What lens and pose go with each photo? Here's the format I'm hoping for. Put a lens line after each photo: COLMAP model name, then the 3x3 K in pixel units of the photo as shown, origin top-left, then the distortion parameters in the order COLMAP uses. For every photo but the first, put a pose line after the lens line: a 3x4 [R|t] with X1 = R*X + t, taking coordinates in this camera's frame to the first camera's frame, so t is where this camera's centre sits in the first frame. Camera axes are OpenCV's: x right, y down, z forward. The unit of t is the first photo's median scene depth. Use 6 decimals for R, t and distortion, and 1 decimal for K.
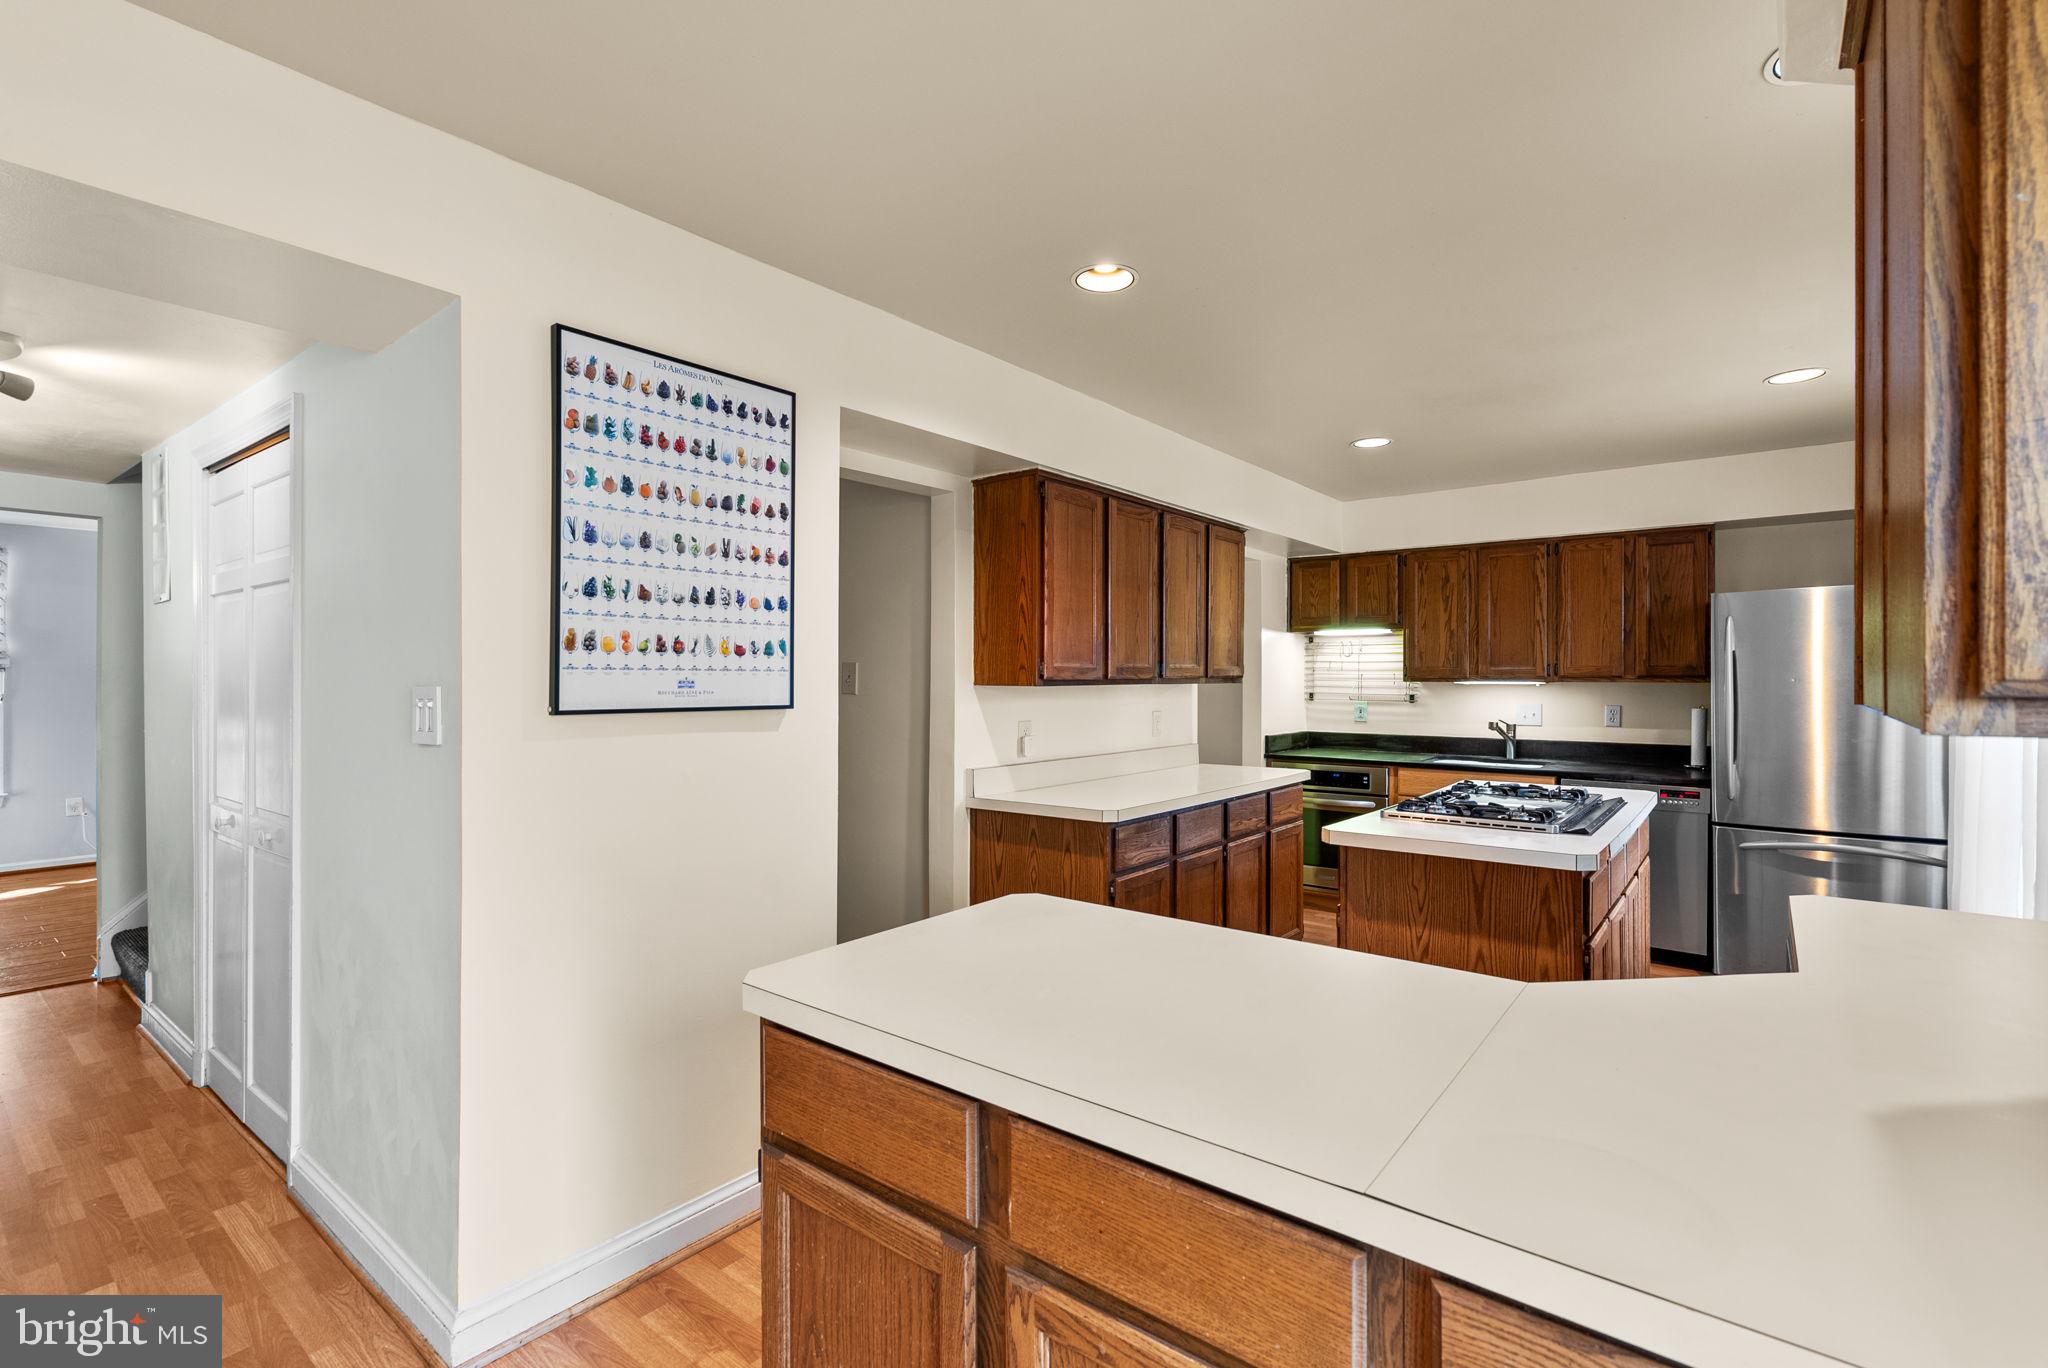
lens RADIAL K [[936.3, 0, 1020.7], [0, 936.3, 673.6], [0, 0, 1]] dist [-0.002415, 0.003021]
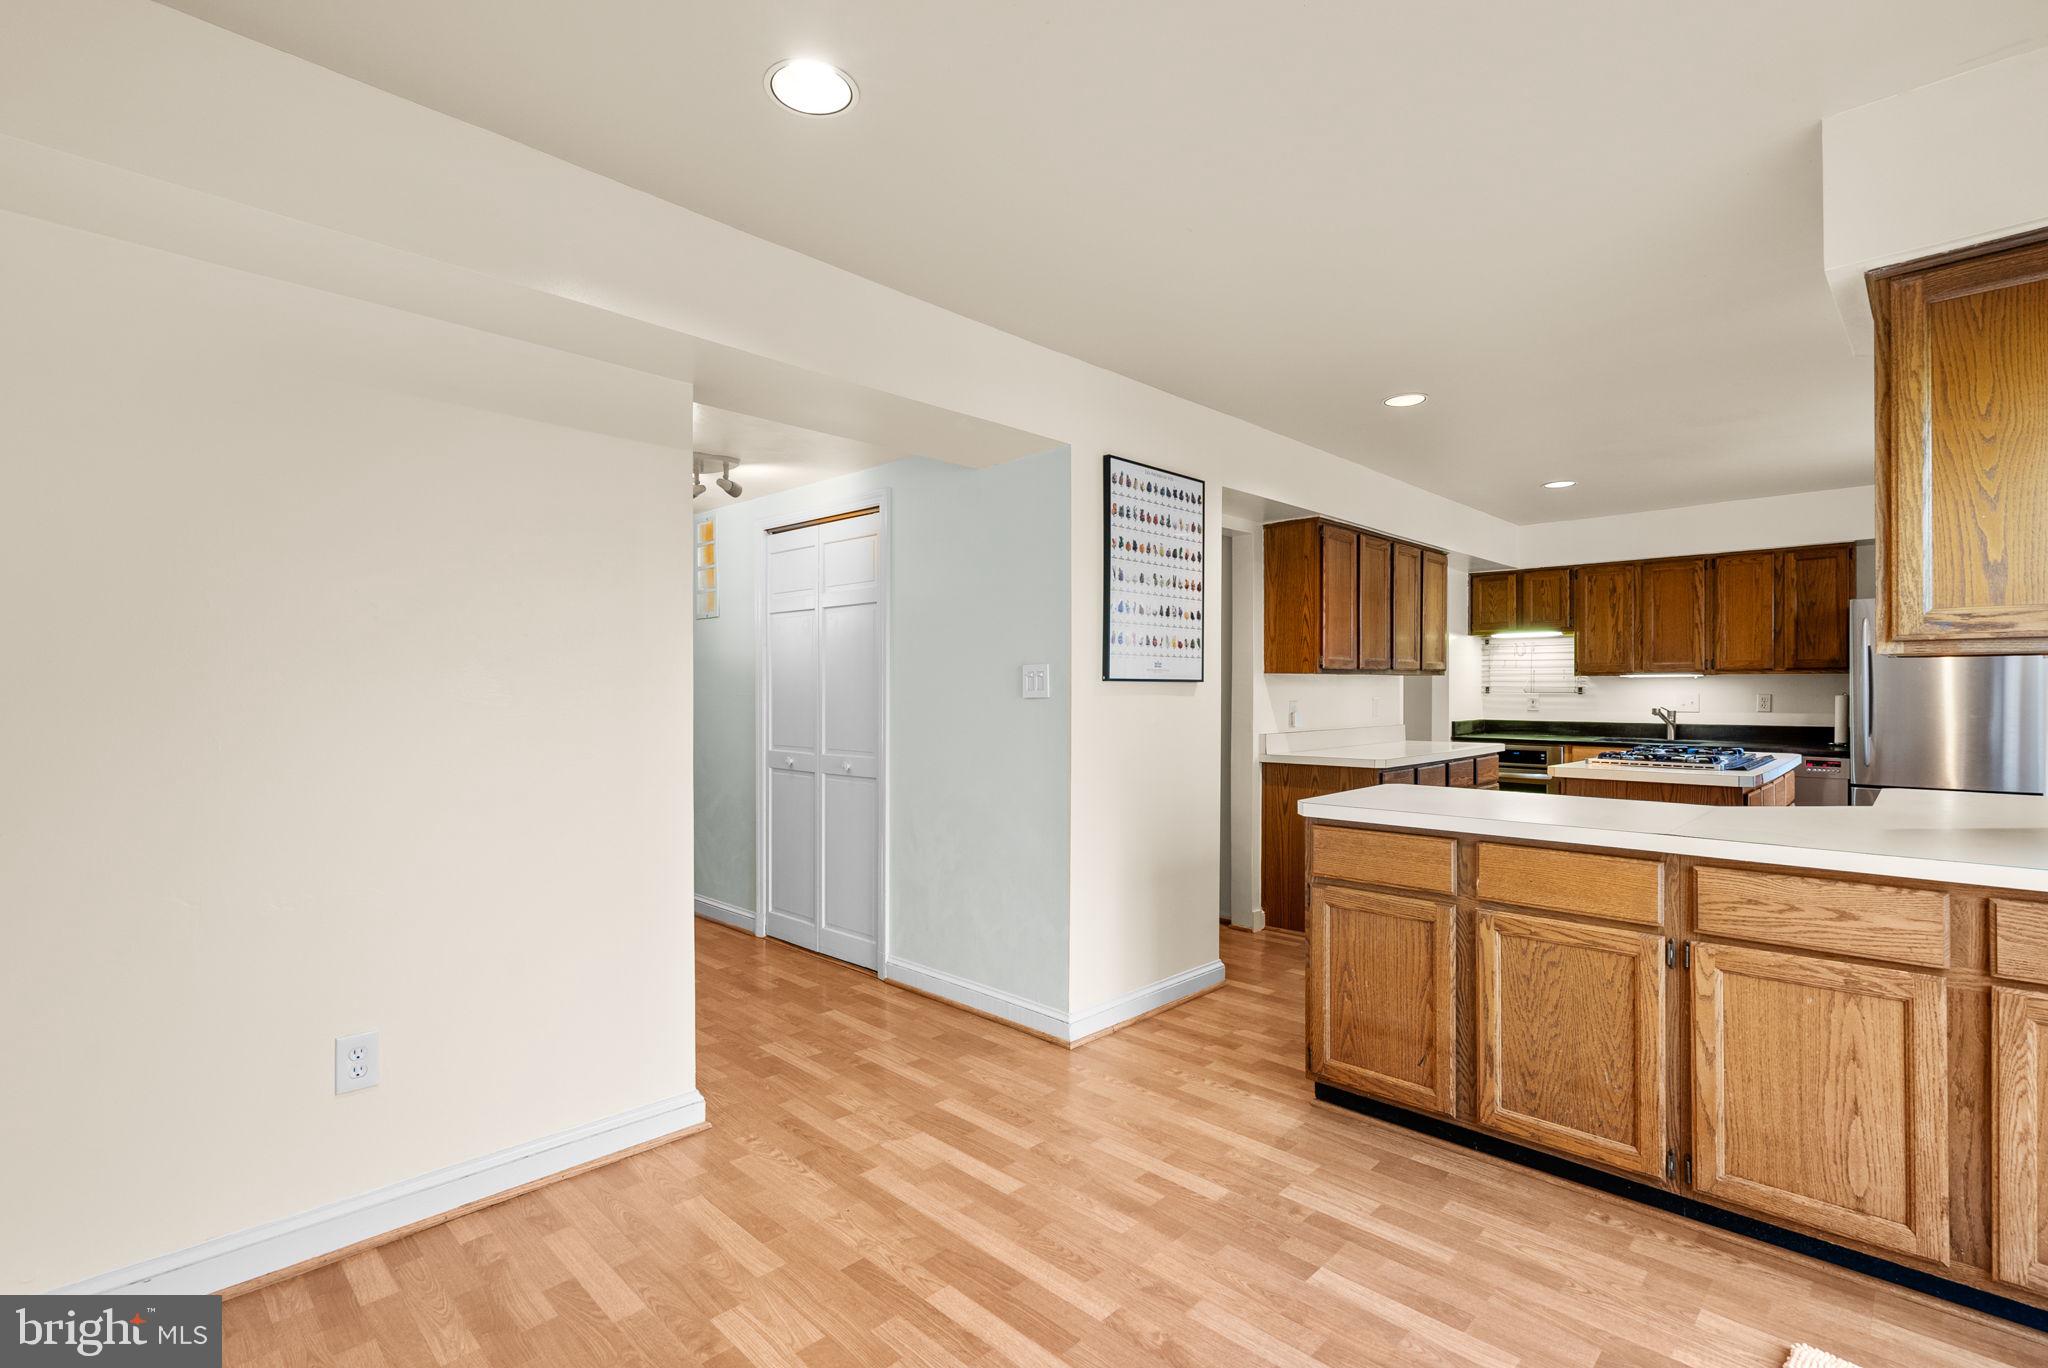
lens RADIAL K [[936.3, 0, 1020.8], [0, 936.3, 685.8], [0, 0, 1]] dist [-0.002415, 0.003021]
pose [[0.994386, -0.001580, -0.105802, -0.261497], [0.001795, 0.999997, 0.001932, 0.027545], [0.105798, -0.002111, 0.994385, -0.409666]]
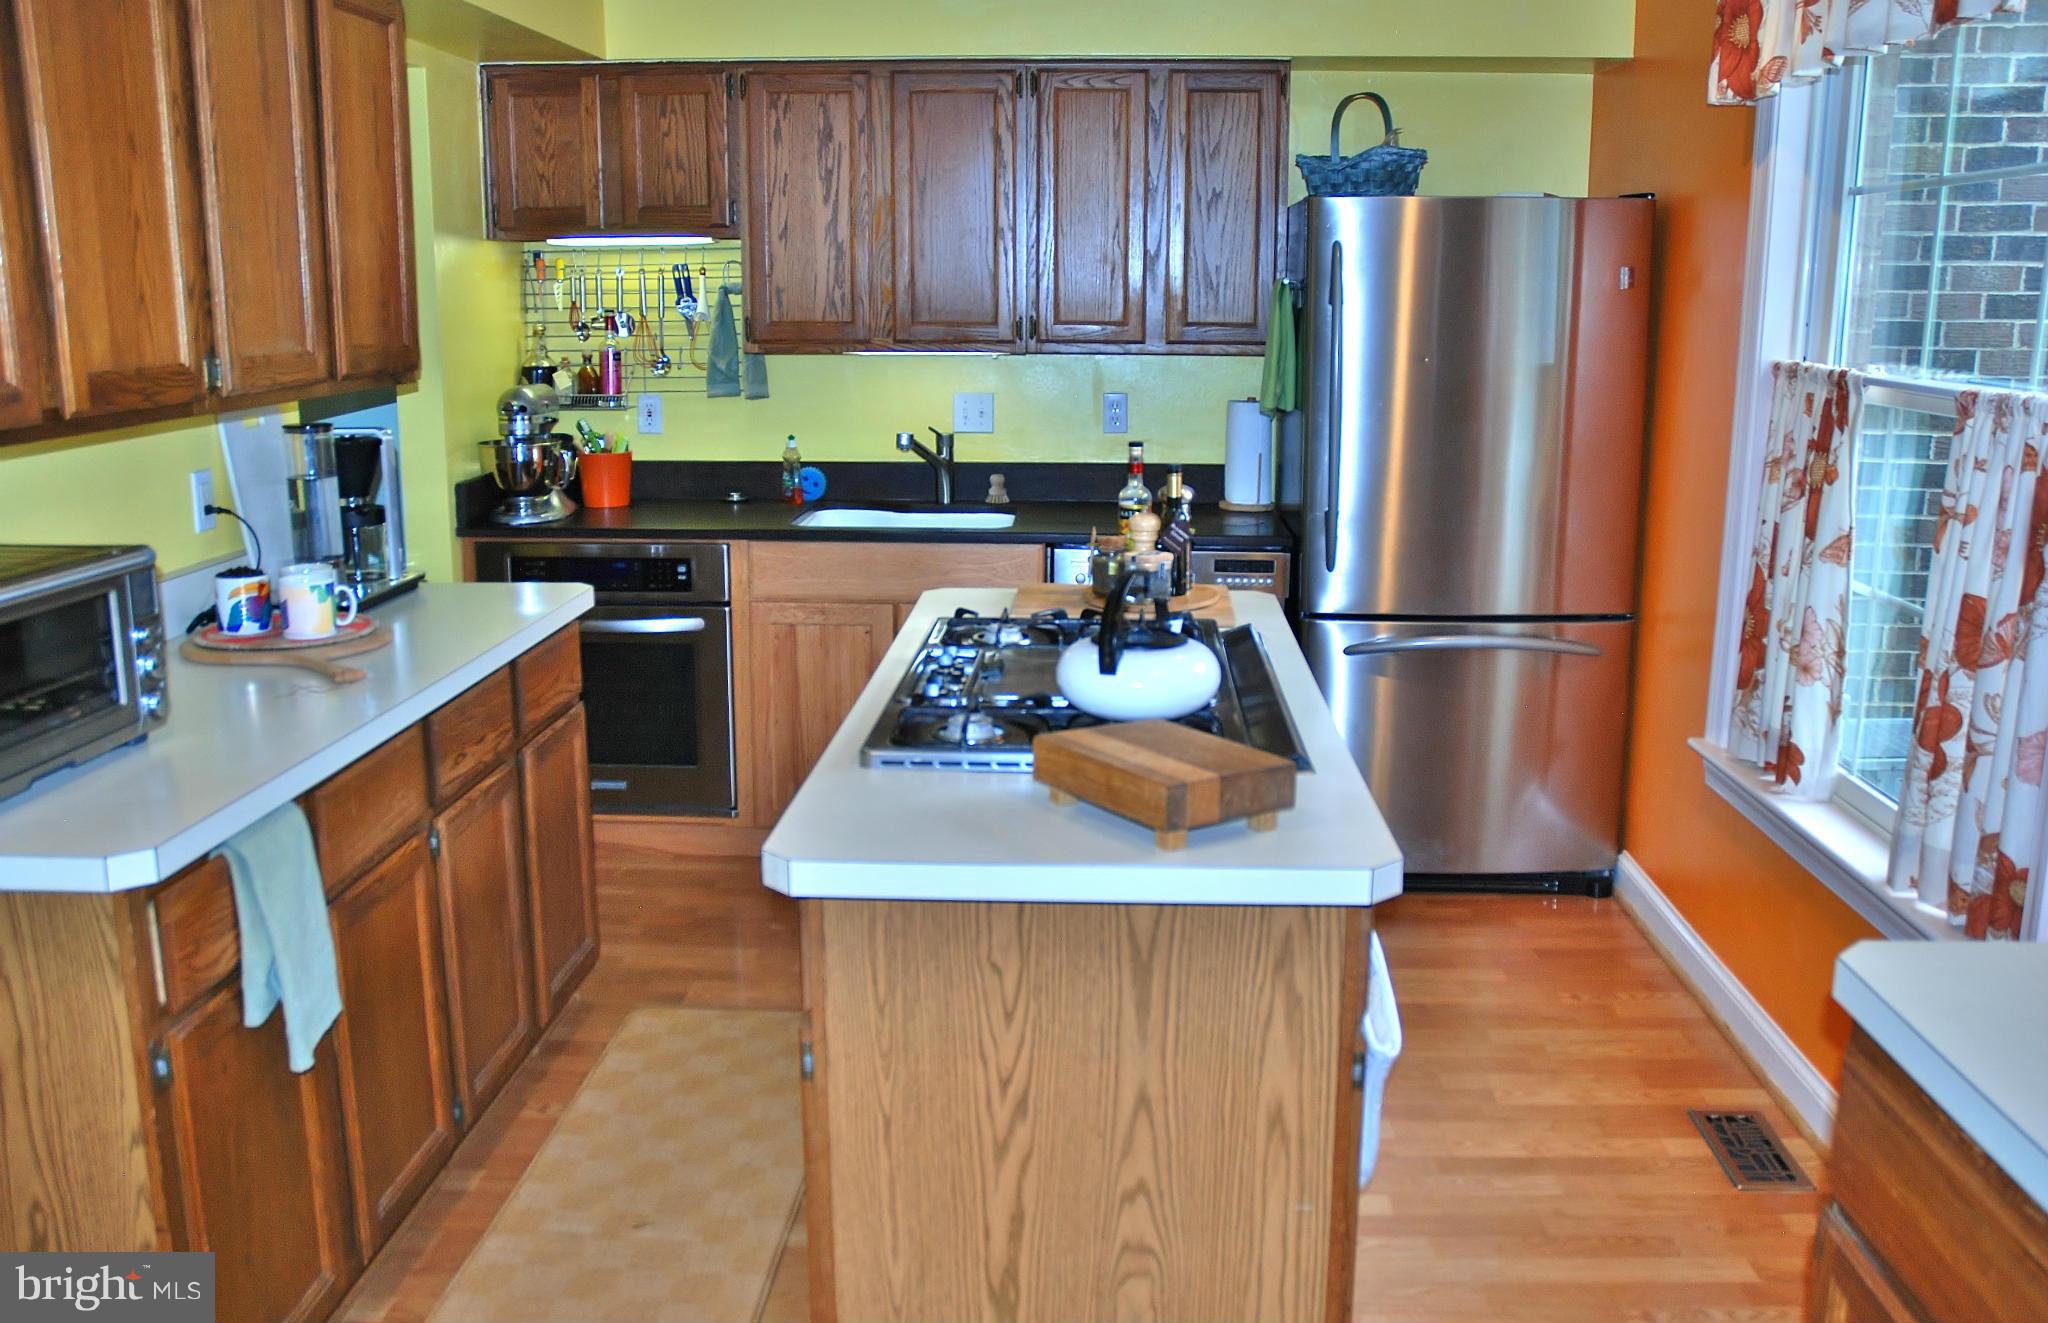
lens RADIAL K [[1716.2, 0, 1026.7], [0, 1716.2, 658.0], [0, 0, 1]] dist [-0.066491, -0.000215]
pose [[0.813106, -0.124779, 0.568584, 0.023422], [-0.001866, 0.976192, 0.216900, -0.044748], [-0.582112, -0.177423, 0.793515, 0.323415]]
